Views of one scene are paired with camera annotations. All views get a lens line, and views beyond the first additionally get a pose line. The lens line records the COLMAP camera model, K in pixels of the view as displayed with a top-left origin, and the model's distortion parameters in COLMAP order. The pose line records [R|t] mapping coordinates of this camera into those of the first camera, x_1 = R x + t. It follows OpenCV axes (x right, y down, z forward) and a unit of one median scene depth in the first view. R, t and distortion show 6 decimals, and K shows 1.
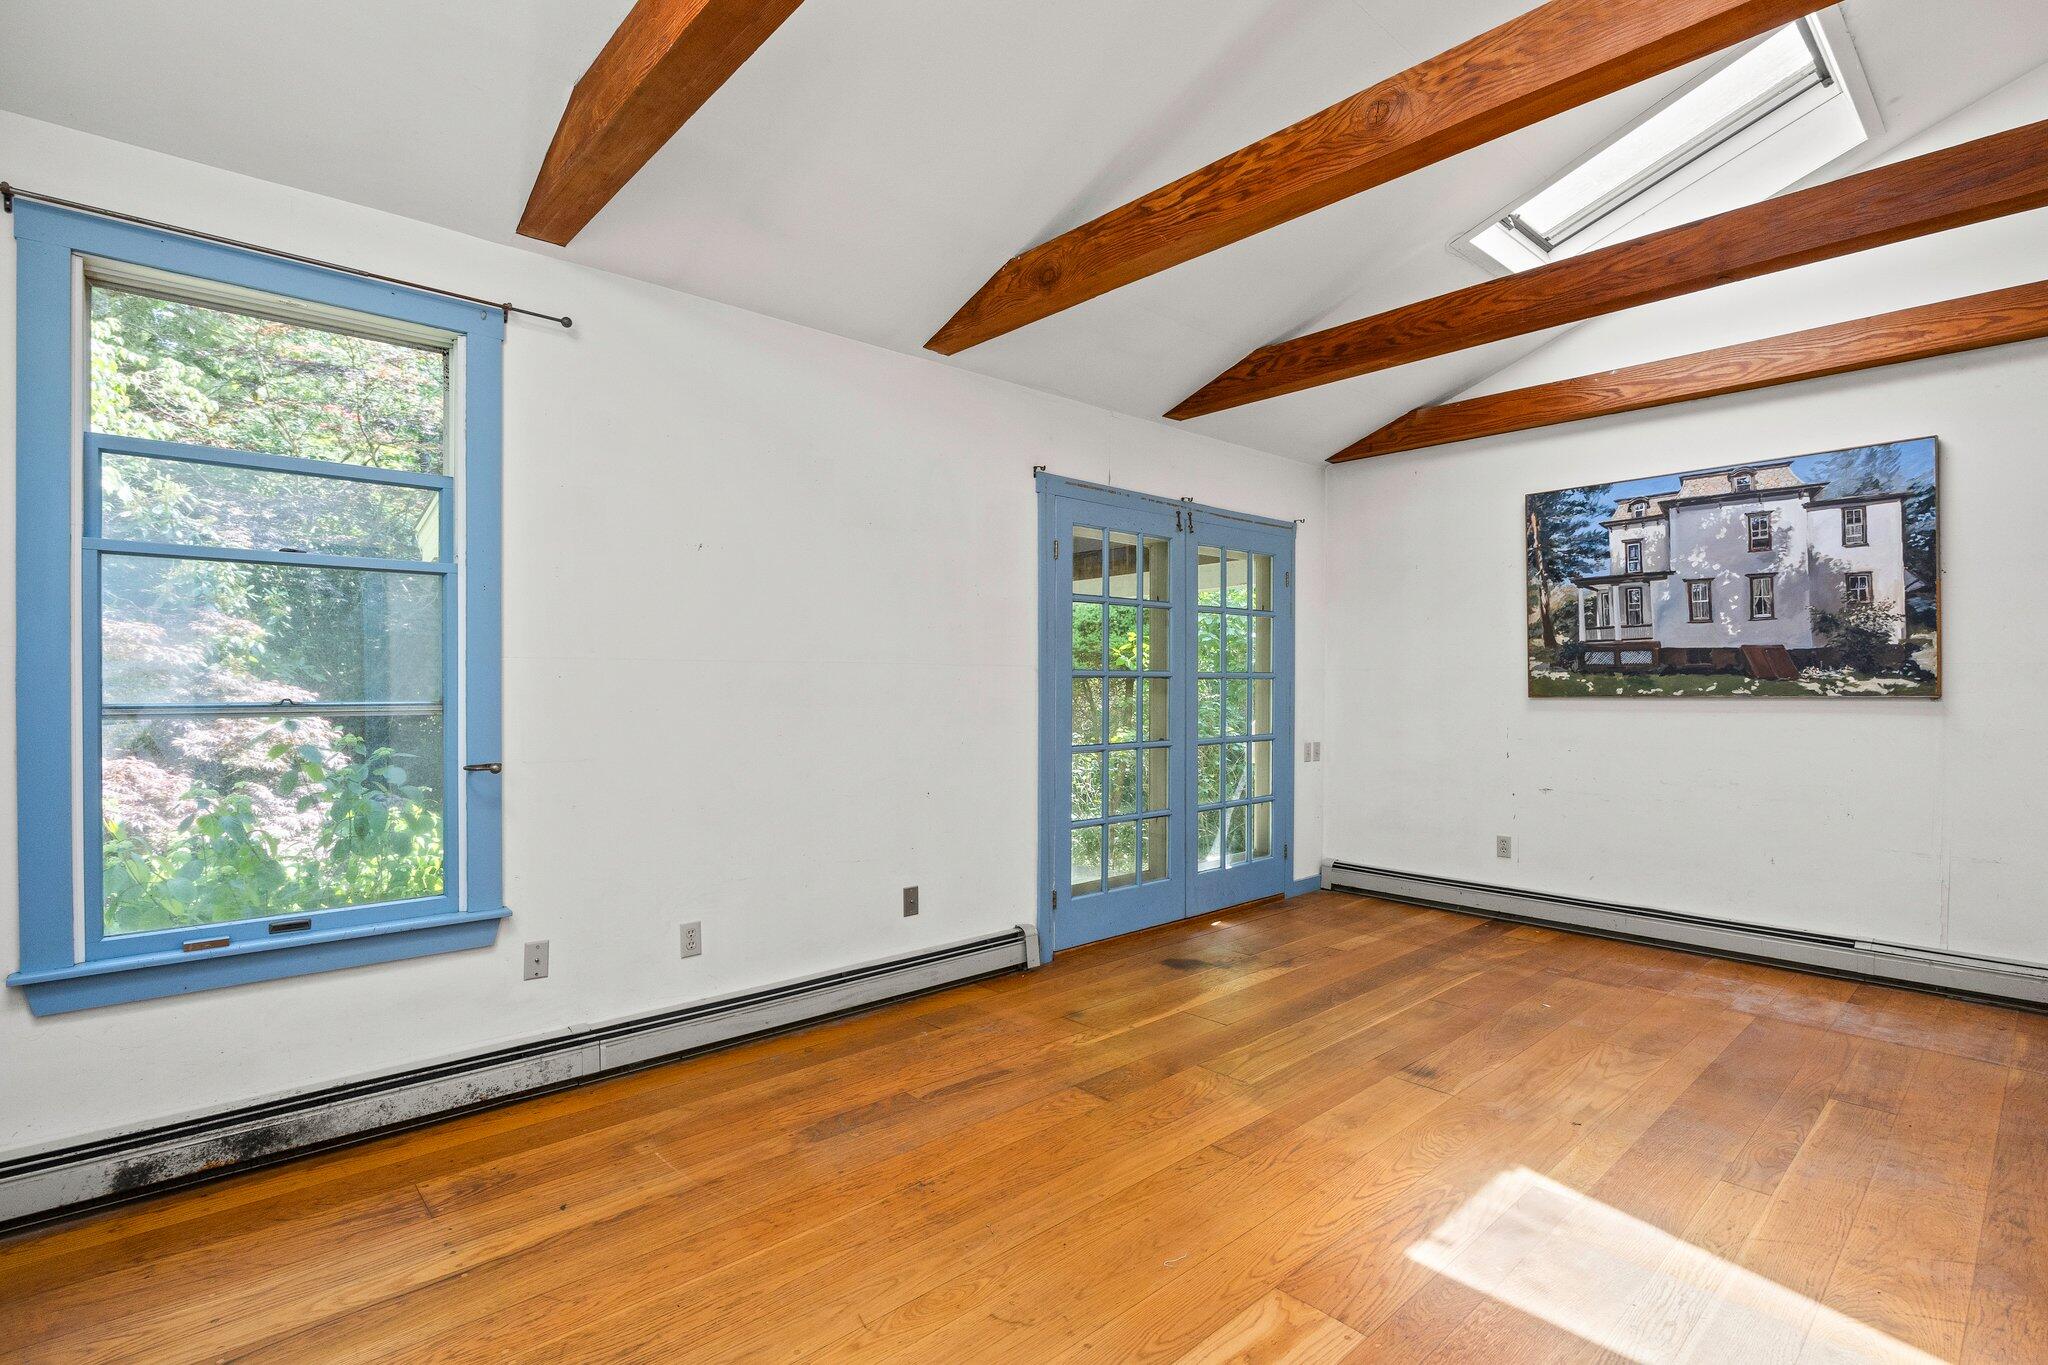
lens RADIAL K [[970.0, 0, 1013.5], [0, 970.0, 682.7], [0, 0, 1]] dist [-0.017435, 0.000026]
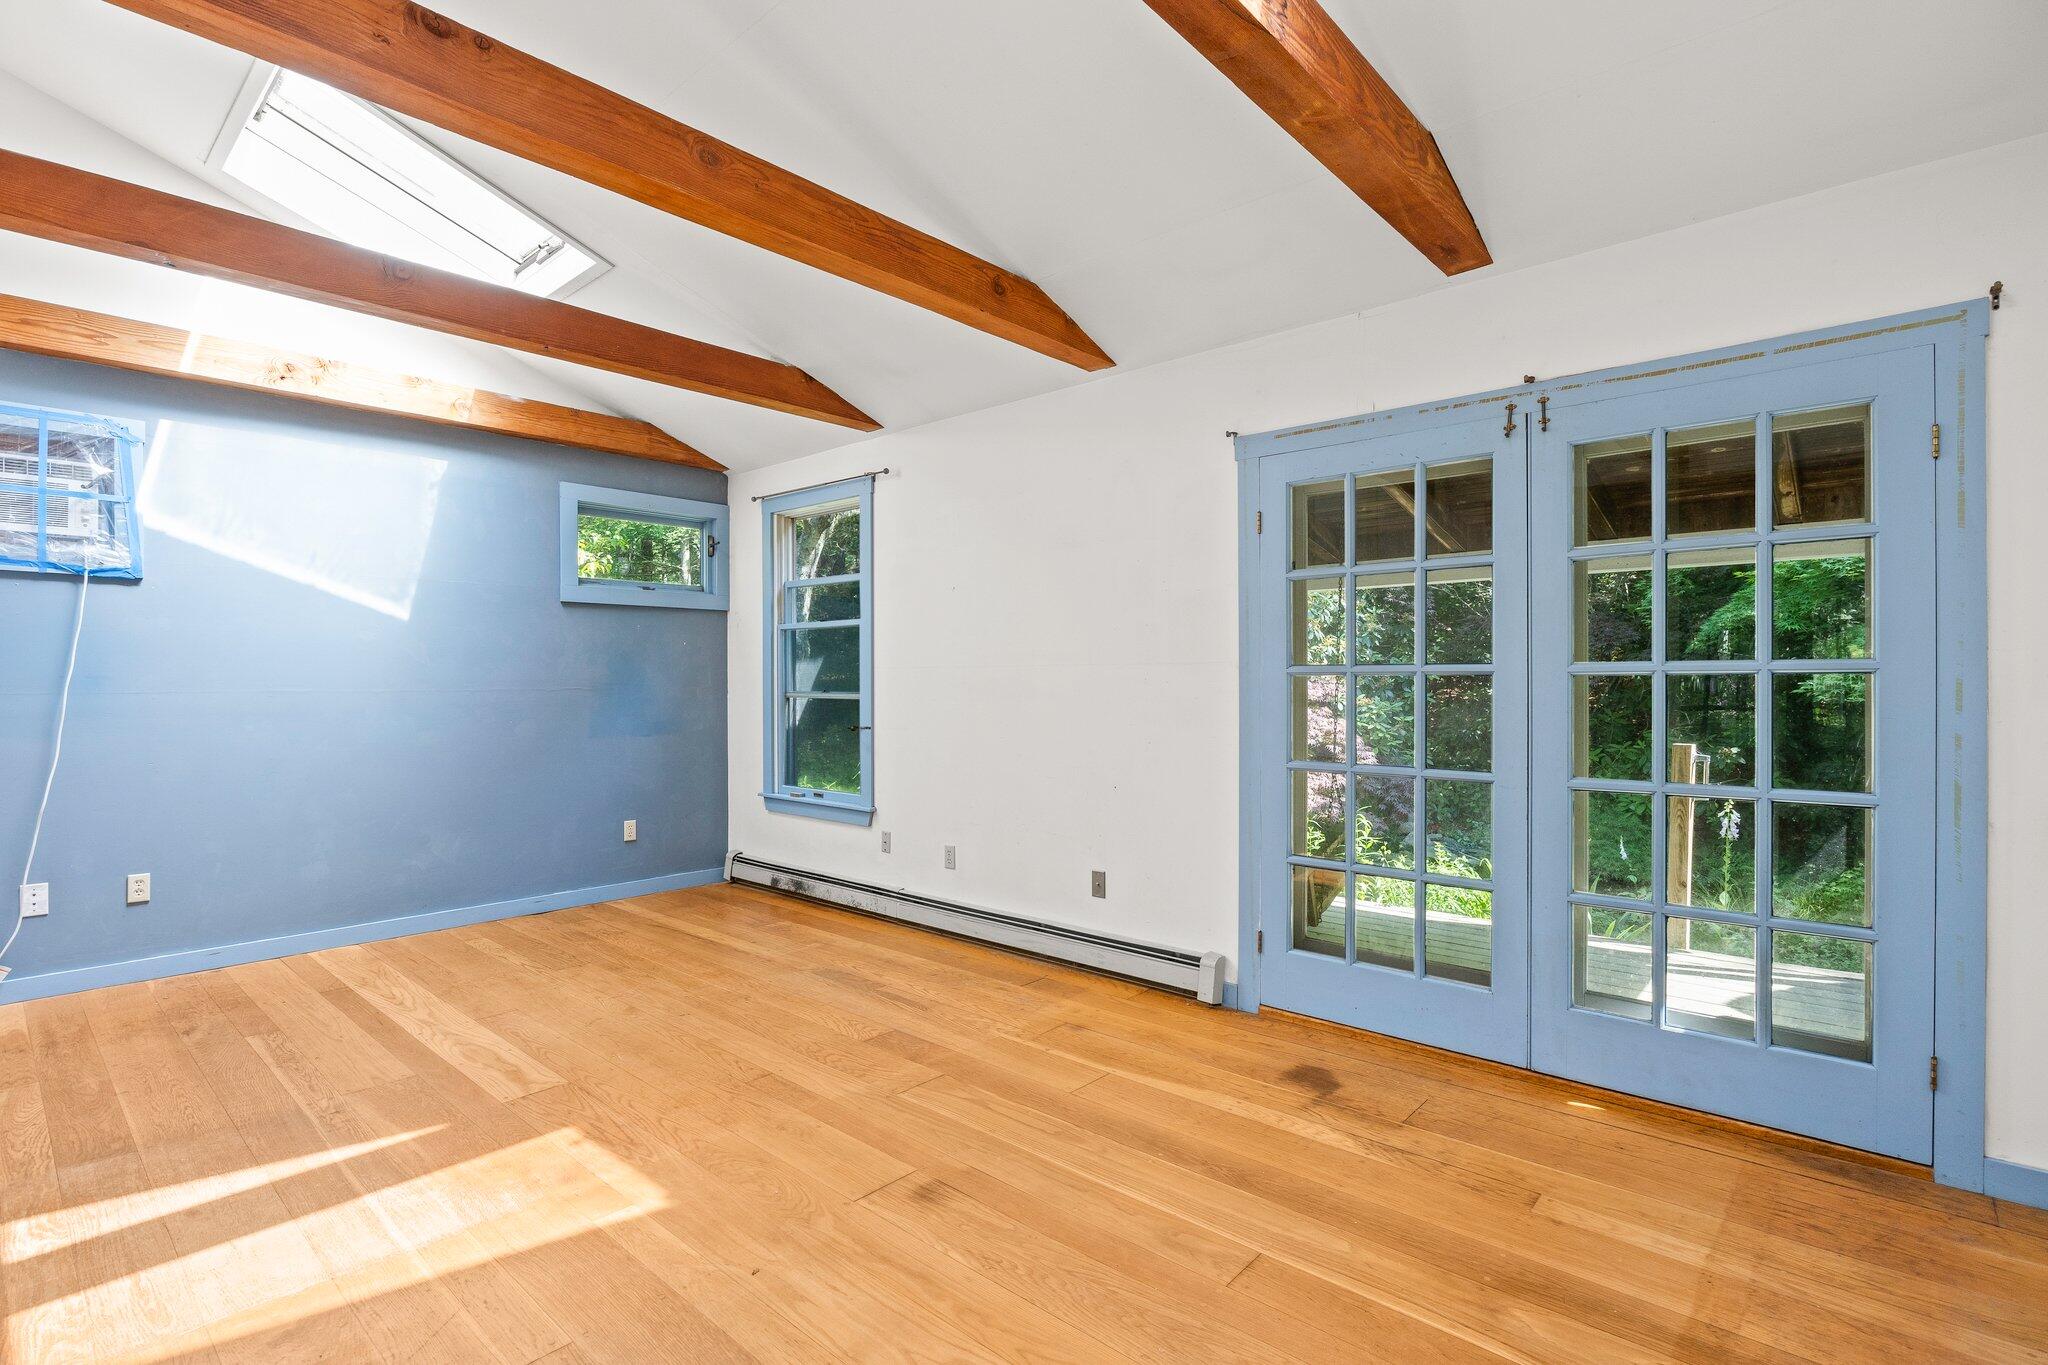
lens RADIAL K [[970.0, 0, 1013.5], [0, 970.0, 682.7], [0, 0, 1]] dist [-0.017435, 0.000026]
pose [[0.105374, 0.003666, -0.994426, 1.165789], [0.002380, 0.999989, 0.003939, -0.004313], [0.994430, -0.002782, 0.105364, 0.964940]]
